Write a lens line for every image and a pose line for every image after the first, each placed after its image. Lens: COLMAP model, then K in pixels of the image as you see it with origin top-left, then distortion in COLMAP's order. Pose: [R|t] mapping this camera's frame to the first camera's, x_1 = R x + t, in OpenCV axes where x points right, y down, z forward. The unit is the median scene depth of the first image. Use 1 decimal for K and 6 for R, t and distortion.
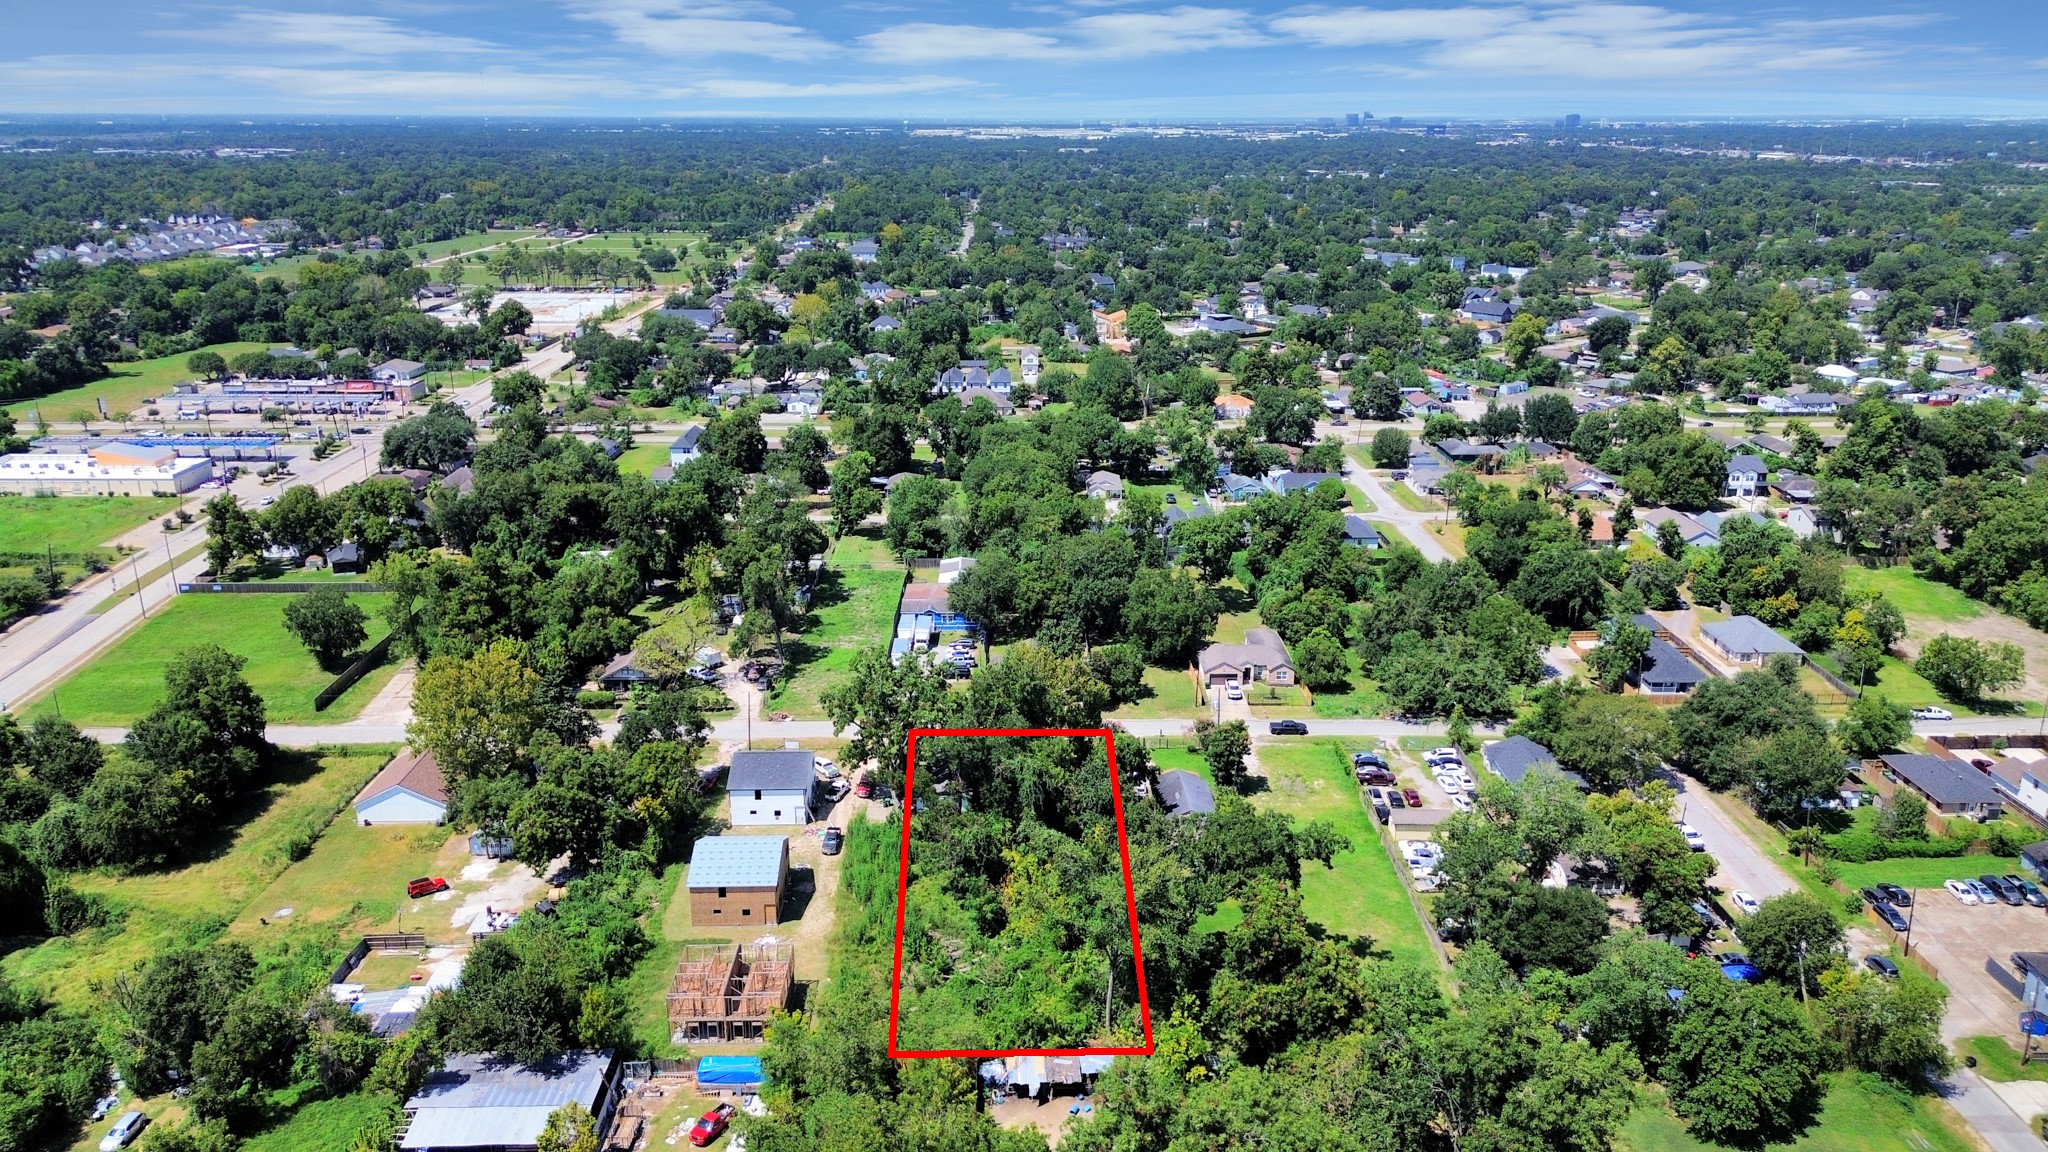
lens RADIAL K [[1450.8, 0, 1026.6], [0, 1450.8, 581.9], [0, 0, 1]] dist [0.076294, -0.083647]
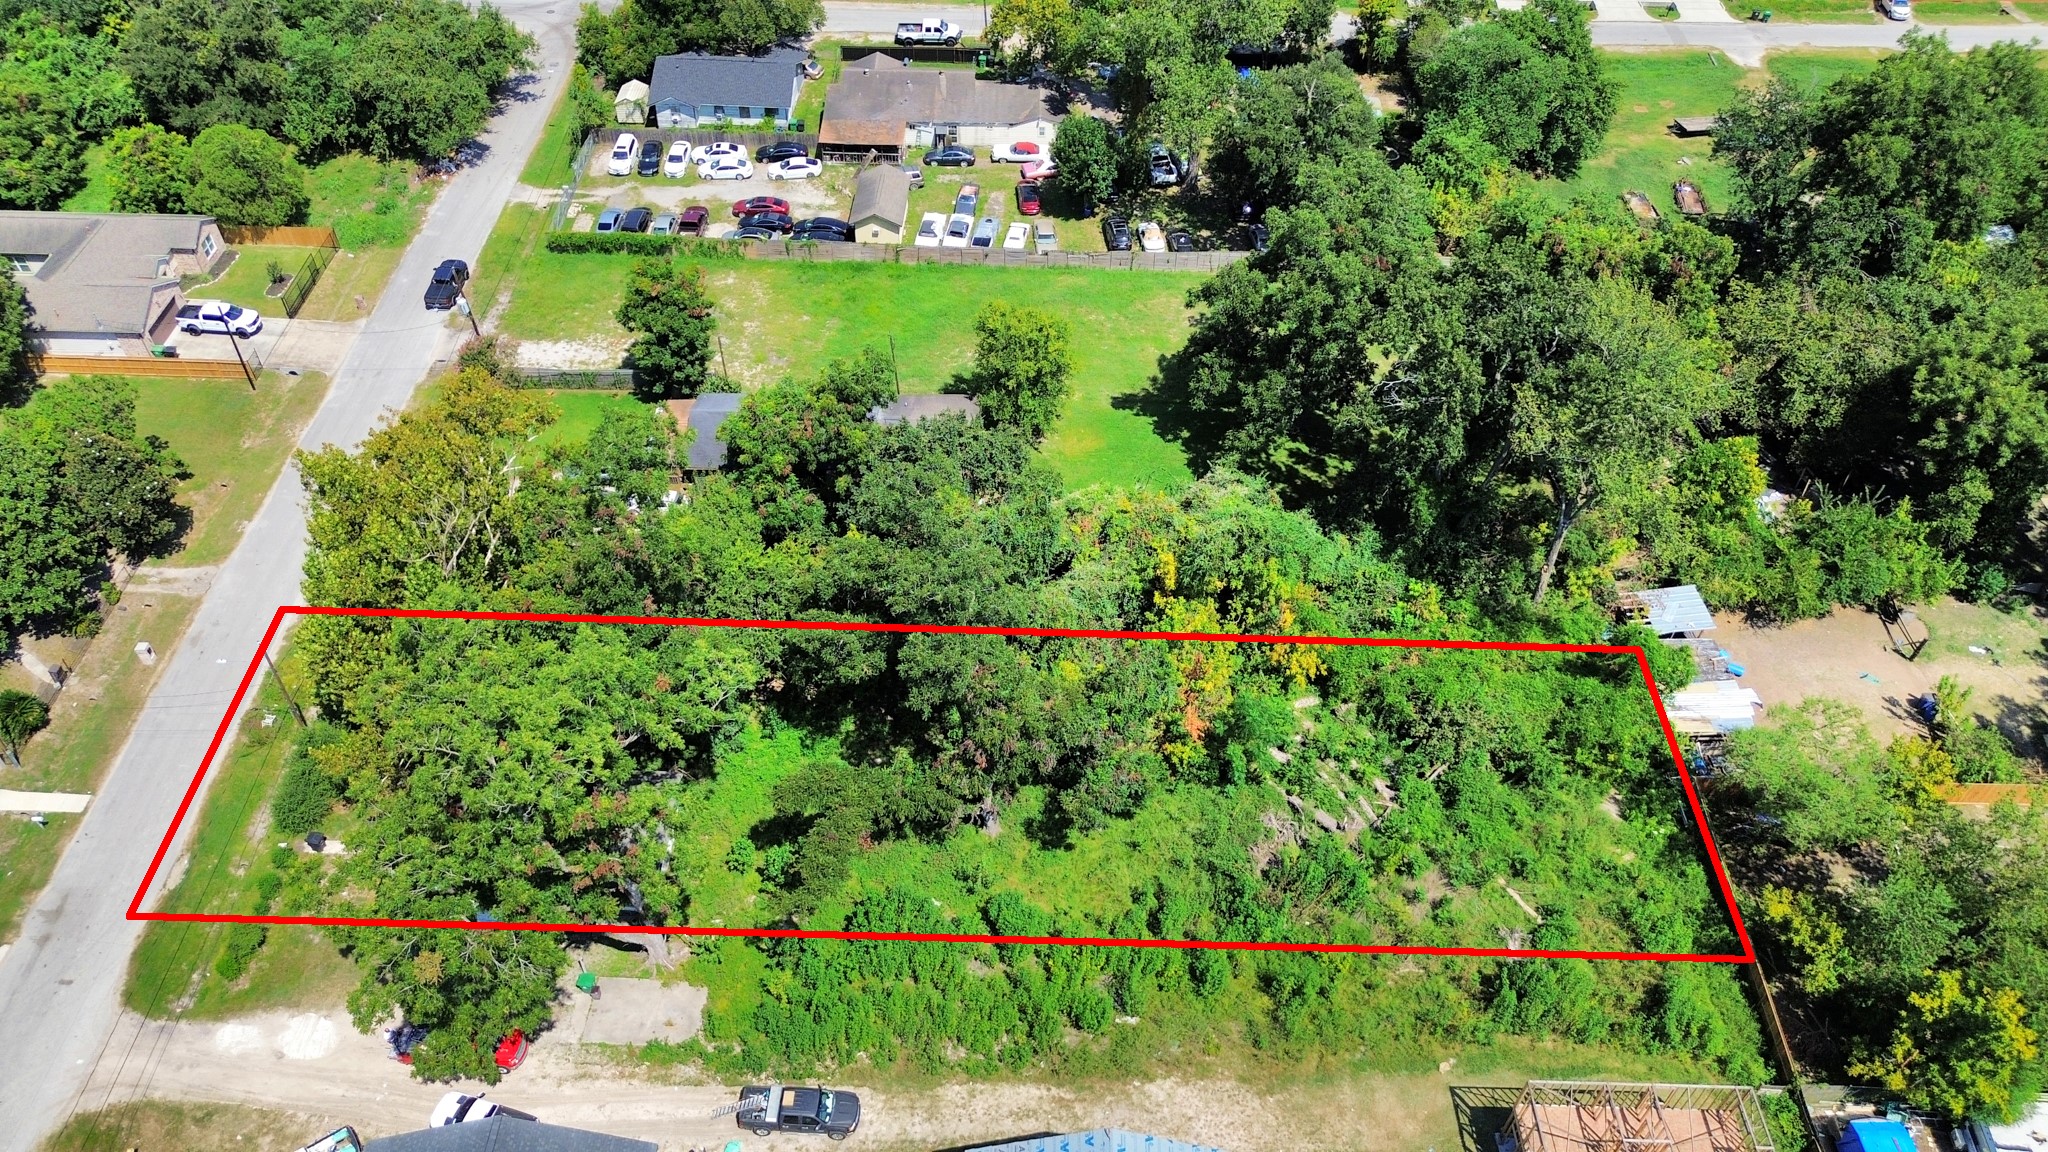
lens RADIAL K [[1468.4, 0, 1029.3], [0, 1468.4, 569.1], [0, 0, 1]] dist [0.055243, -0.044171]
pose [[0.030702, -0.708912, 0.704628, -0.236836], [0.292701, 0.680433, 0.671816, -0.113538], [-0.955711, 0.185619, 0.228390, 0.671862]]
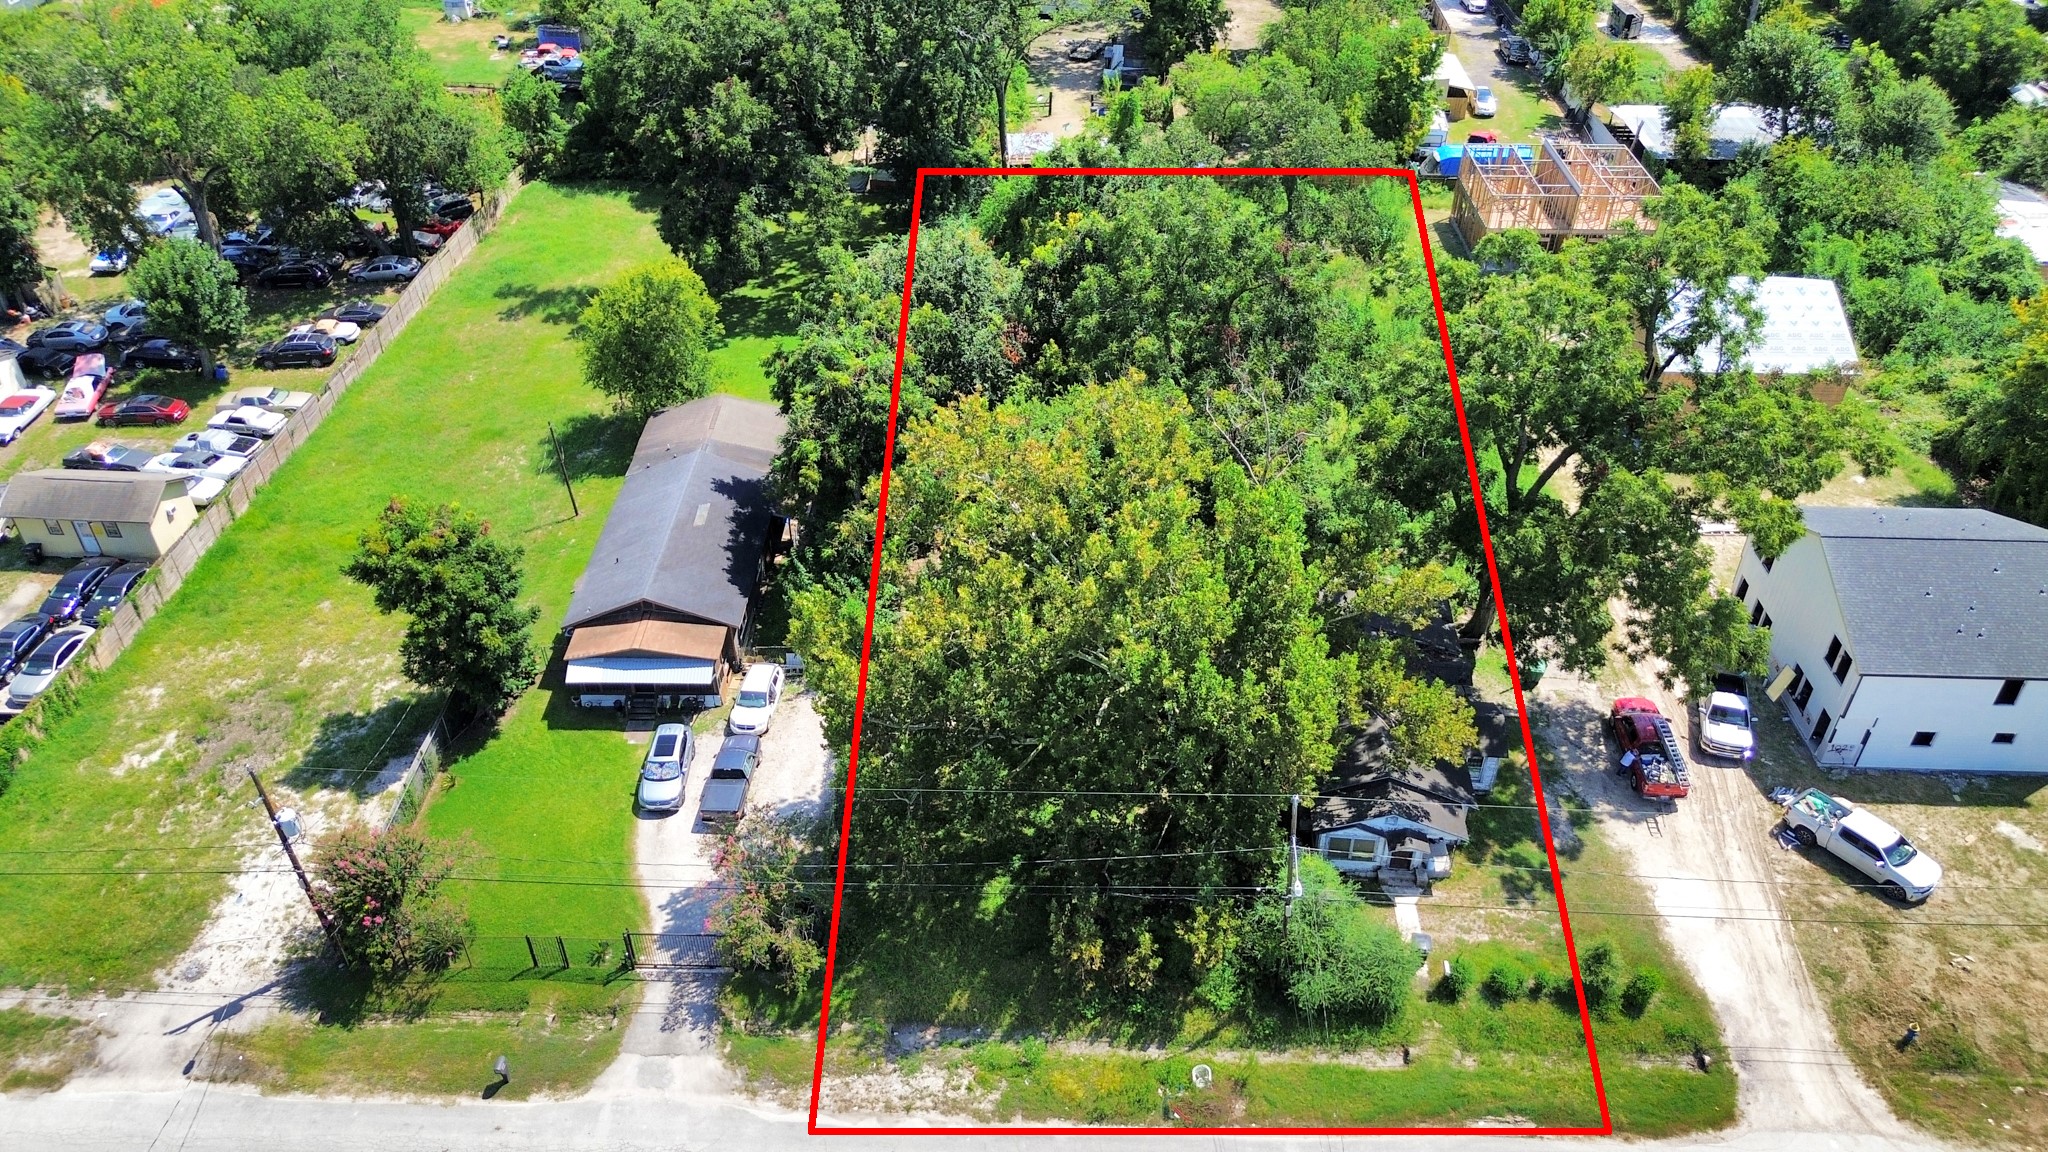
lens RADIAL K [[1457.2, 0, 1023.1], [0, 1457.2, 577.2], [0, 0, 1]] dist [0.055104, -0.043782]
pose [[-0.998450, -0.034853, 0.043394, 0.006035], [0.014827, 0.584916, 0.810958, -0.113557], [-0.053646, 0.810344, -0.583493, 1.005590]]
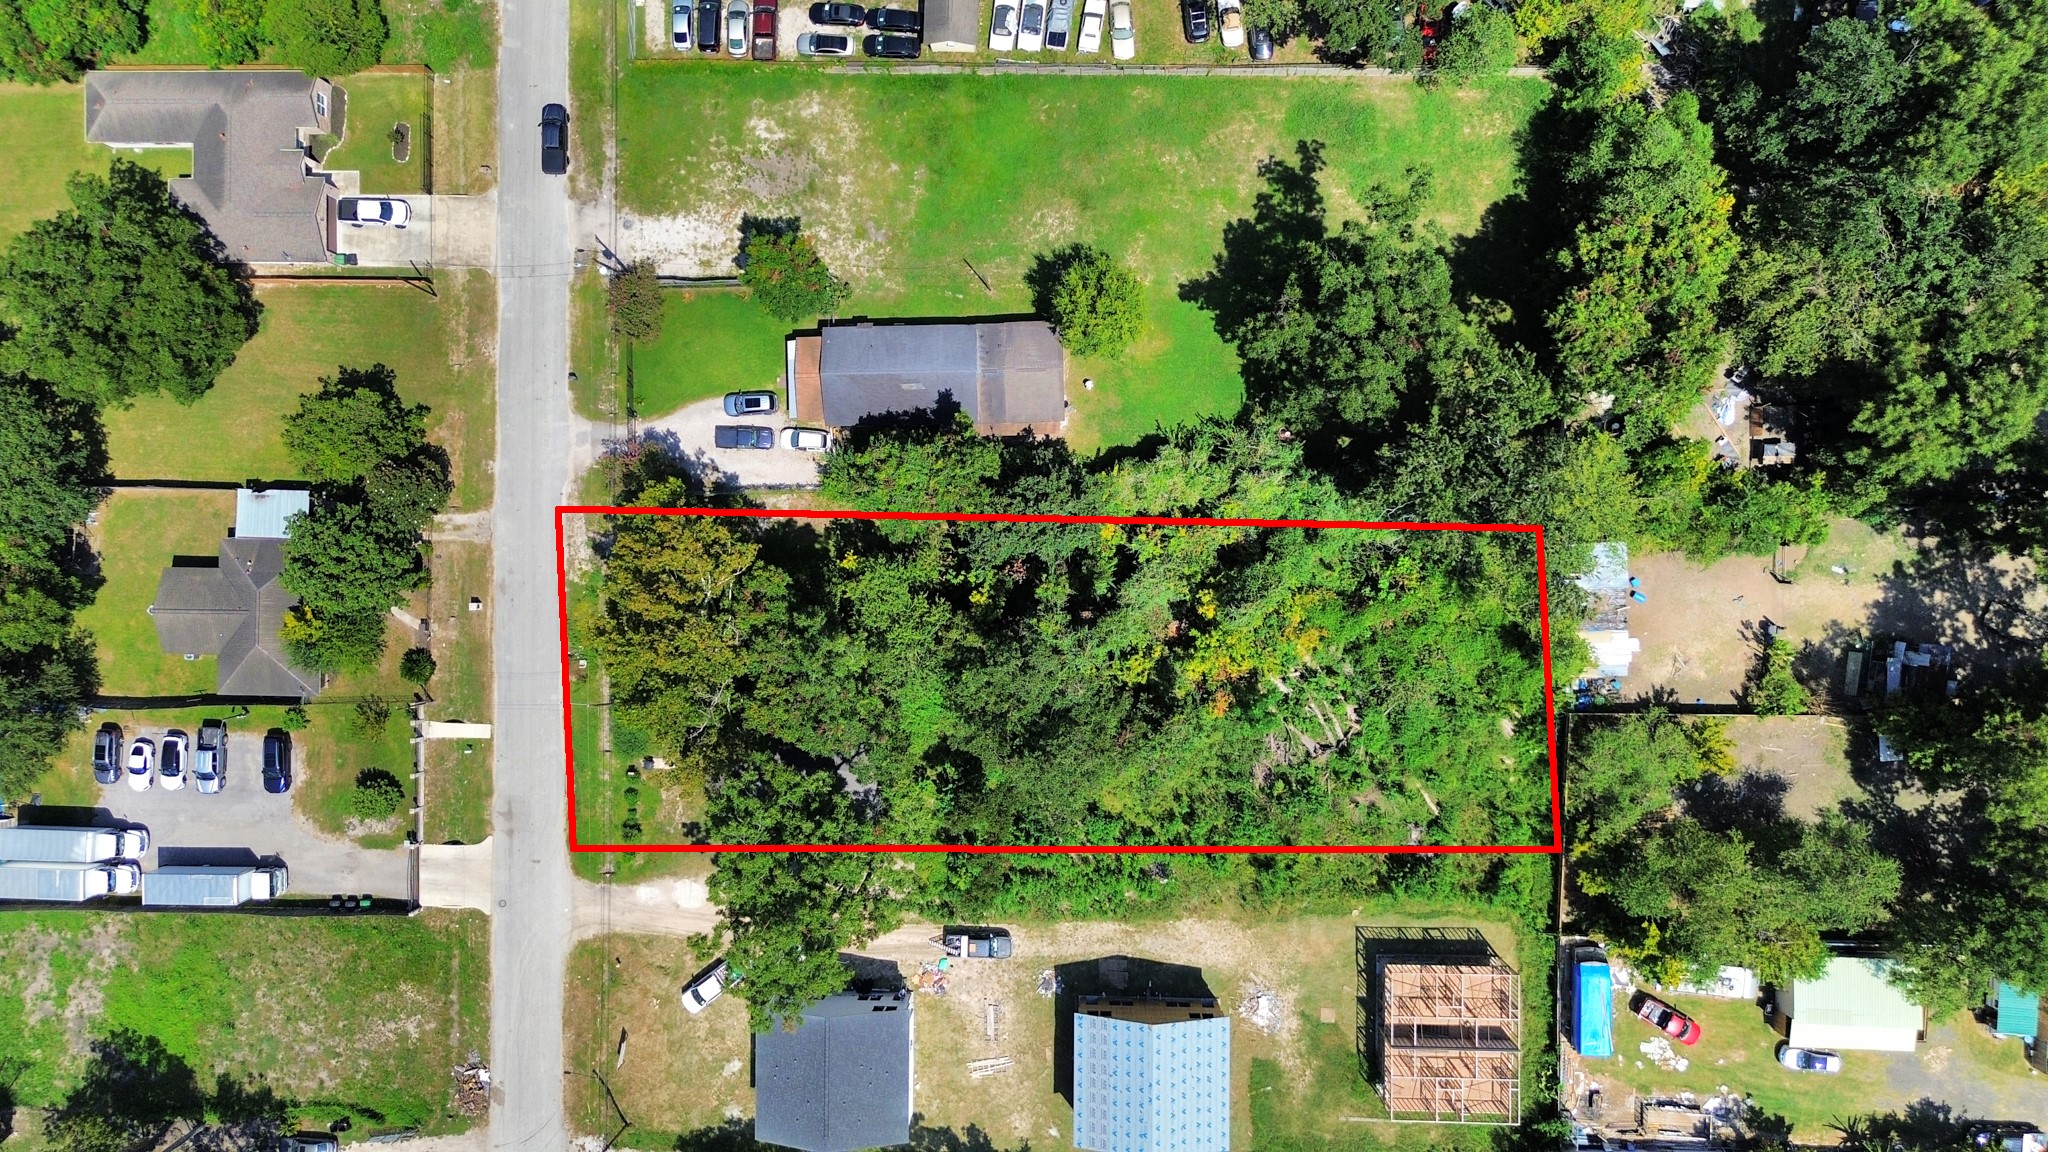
lens RADIAL K [[1450.8, 0, 1026.6], [0, 1450.8, 581.9], [0, 0, 1]] dist [0.076294, -0.083647]
pose [[0.025739, -0.999640, -0.007605, 0.024311], [0.345543, 0.001758, 0.938401, -0.330231], [-0.938050, -0.026781, 0.345464, 0.613600]]
